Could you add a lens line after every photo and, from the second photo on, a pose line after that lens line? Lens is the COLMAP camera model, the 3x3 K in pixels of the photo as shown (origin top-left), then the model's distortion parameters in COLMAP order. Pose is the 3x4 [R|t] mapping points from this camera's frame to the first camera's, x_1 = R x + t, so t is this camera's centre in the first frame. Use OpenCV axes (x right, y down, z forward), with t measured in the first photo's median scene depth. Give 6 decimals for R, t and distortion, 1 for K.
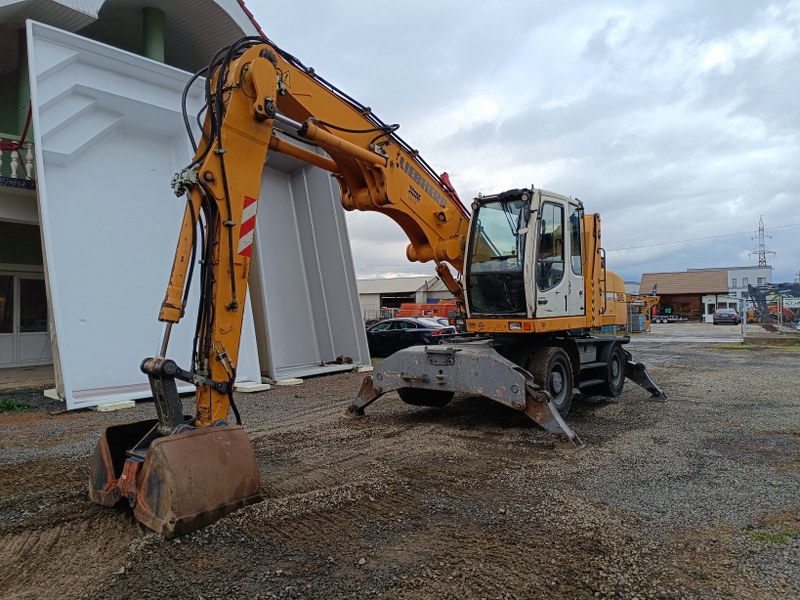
lens RADIAL K [[552.5, 0, 405.7], [0, 552.5, 300.9], [0, 0, 1]] dist [0.023447, -0.028577]
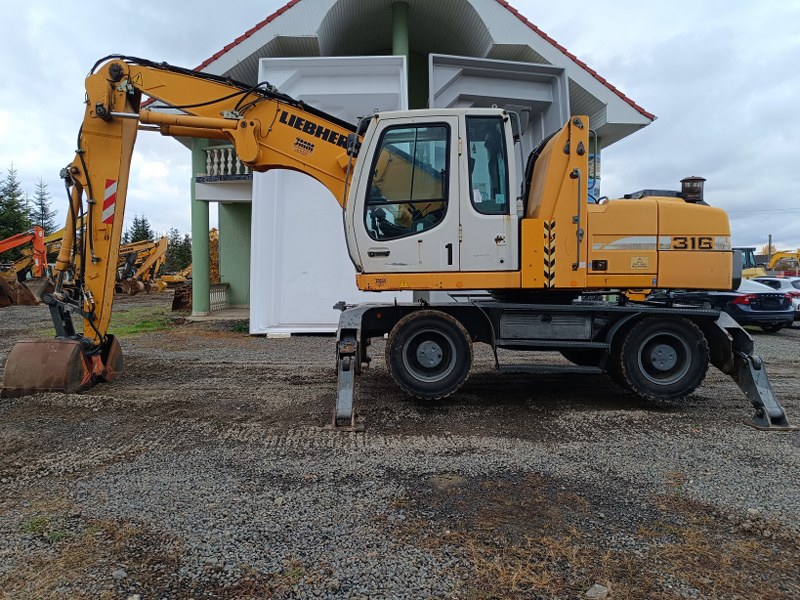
lens RADIAL K [[552.5, 0, 416.0], [0, 552.5, 302.7], [0, 0, 1]] dist [0.023447, -0.028577]
pose [[0.623807, 0.051181, -0.779901, 1.001026], [0.009169, 0.997306, 0.072781, 0.017144], [0.781525, -0.052552, 0.621657, 0.572546]]
